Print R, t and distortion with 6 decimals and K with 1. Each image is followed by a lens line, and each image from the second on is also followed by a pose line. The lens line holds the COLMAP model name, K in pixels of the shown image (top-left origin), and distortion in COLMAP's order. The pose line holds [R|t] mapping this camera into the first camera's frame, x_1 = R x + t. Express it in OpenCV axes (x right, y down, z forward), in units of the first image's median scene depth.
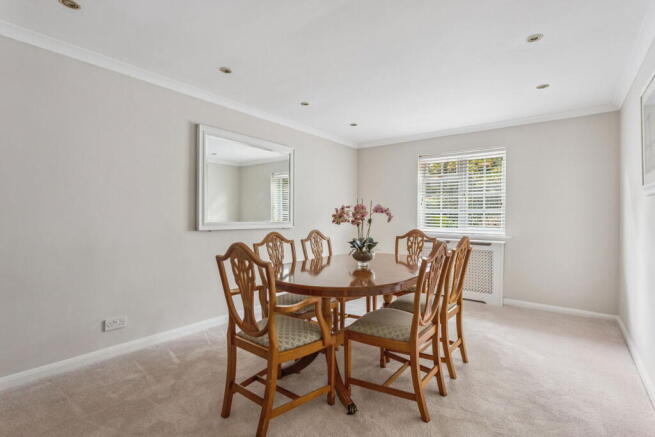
lens RADIAL K [[318.4, 0, 327.3], [0, 318.4, 217.6], [0, 0, 1]] dist [-0.000441, 0.001712]
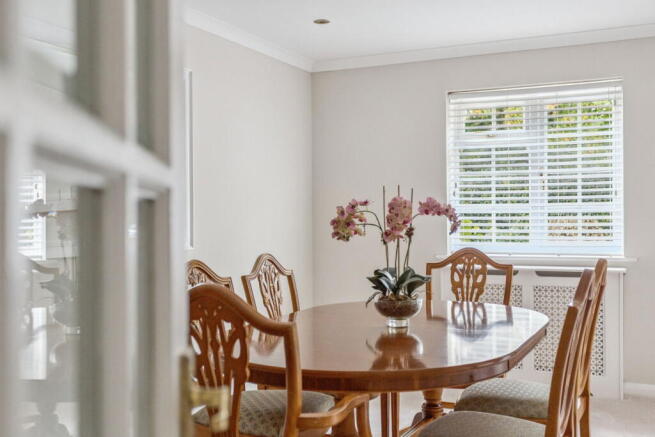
lens RADIAL K [[727.6, 0, 327.3], [0, 727.6, 217.6], [0, 0, 1]] dist [-0.020240, 0.000000]
pose [[0.981263, -0.012230, 0.192286, -0.166491], [0.013785, 0.999882, -0.006749, -0.004611], [-0.192181, 0.009274, 0.981316, -0.036939]]
